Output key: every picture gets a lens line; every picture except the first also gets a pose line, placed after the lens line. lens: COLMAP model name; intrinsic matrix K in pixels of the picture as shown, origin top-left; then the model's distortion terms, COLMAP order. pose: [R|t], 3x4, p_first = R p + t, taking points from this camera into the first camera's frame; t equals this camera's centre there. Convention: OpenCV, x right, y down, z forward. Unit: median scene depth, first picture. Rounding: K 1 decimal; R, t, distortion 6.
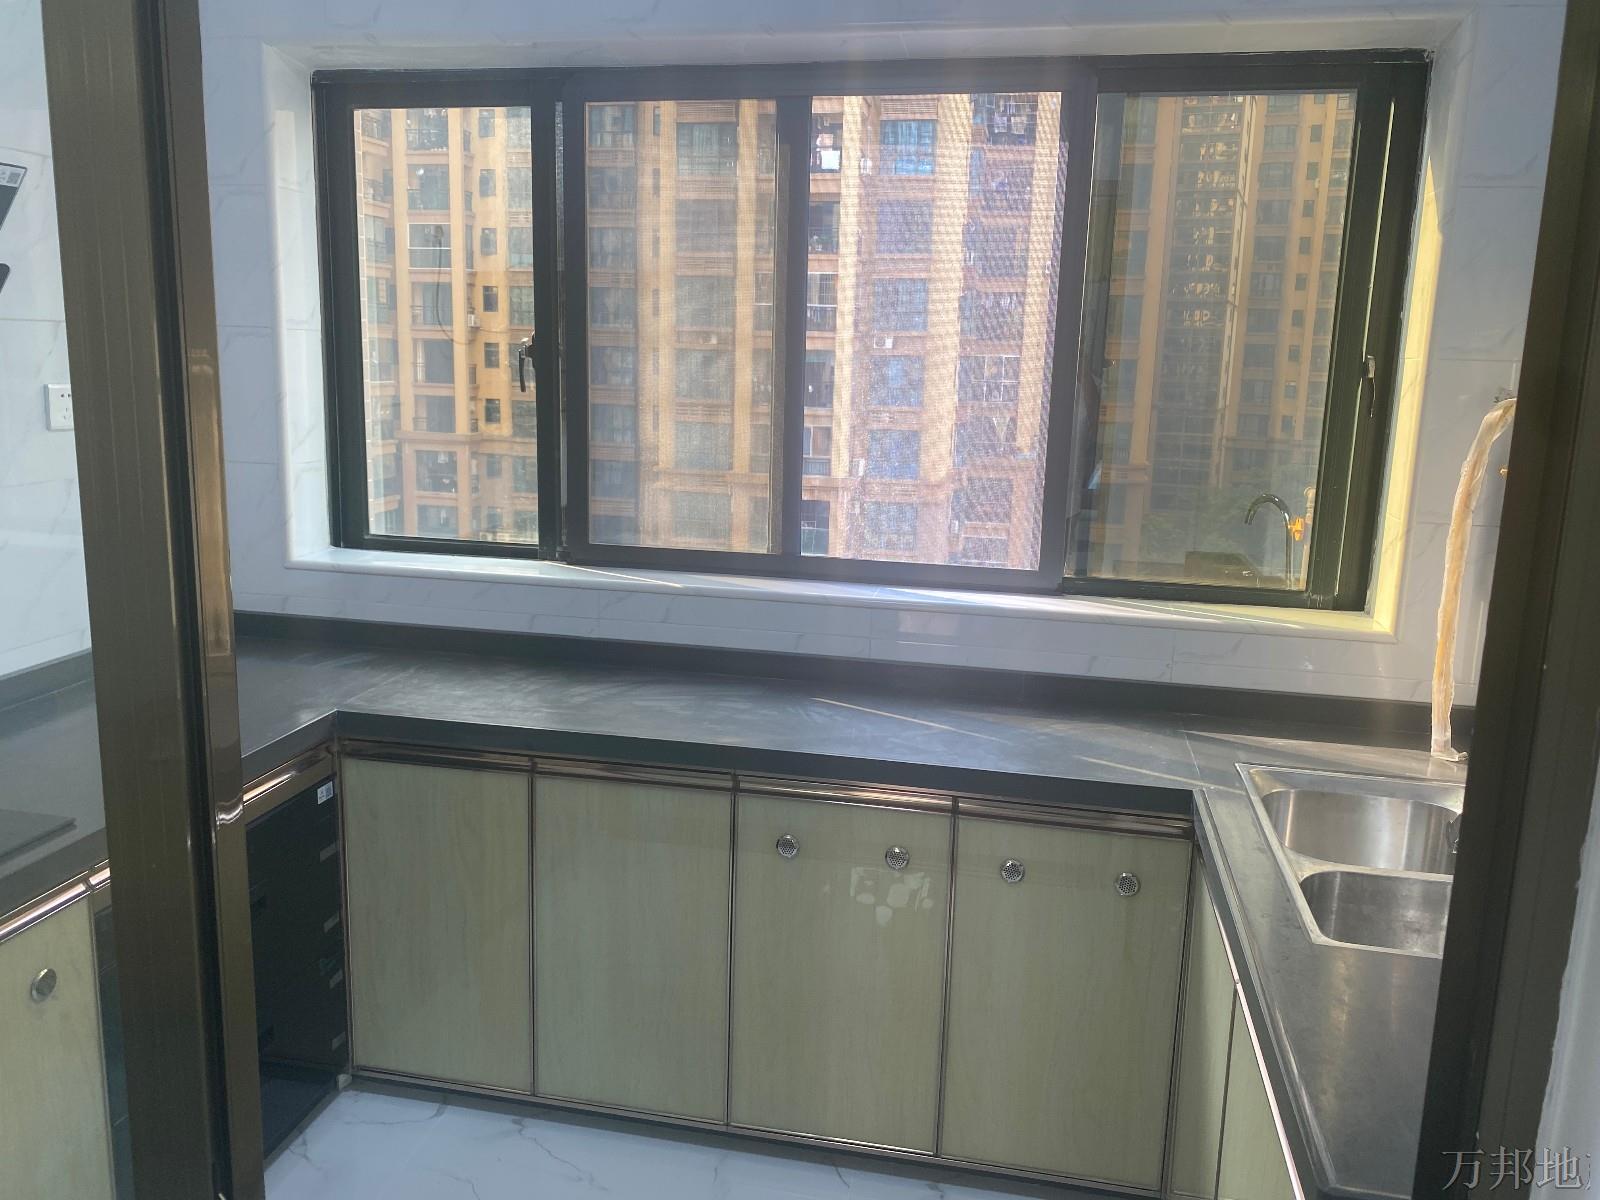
lens RADIAL K [[1236.0, 0, 800.0], [0, 1236.0, 600.0], [0, 0, 1]] dist [0.004294, 0.000763]
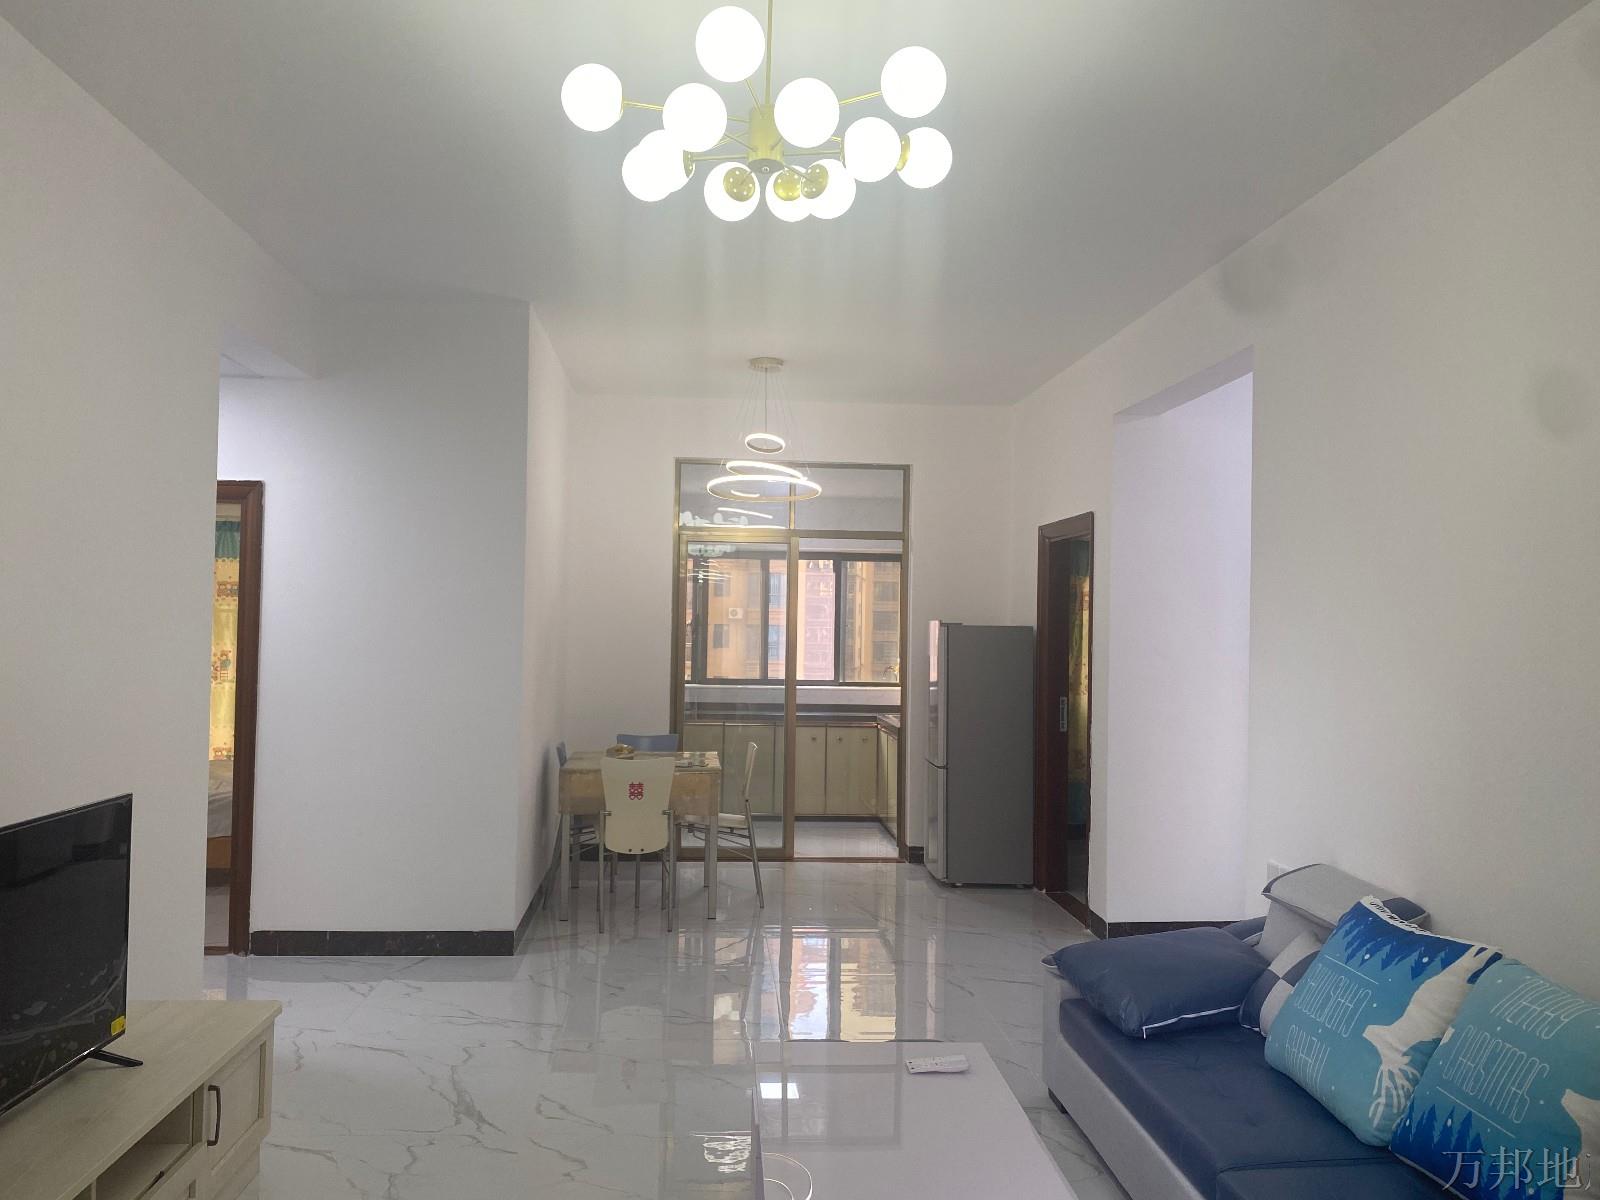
lens RADIAL K [[1236.0, 0, 800.0], [0, 1236.0, 600.0], [0, 0, 1]] dist [0.004294, 0.000763]
pose [[0.961150, -0.001437, 0.276024, -0.886894], [0.059759, 0.977354, -0.202999, 0.466822], [-0.269481, 0.211608, 0.939469, -2.422536]]
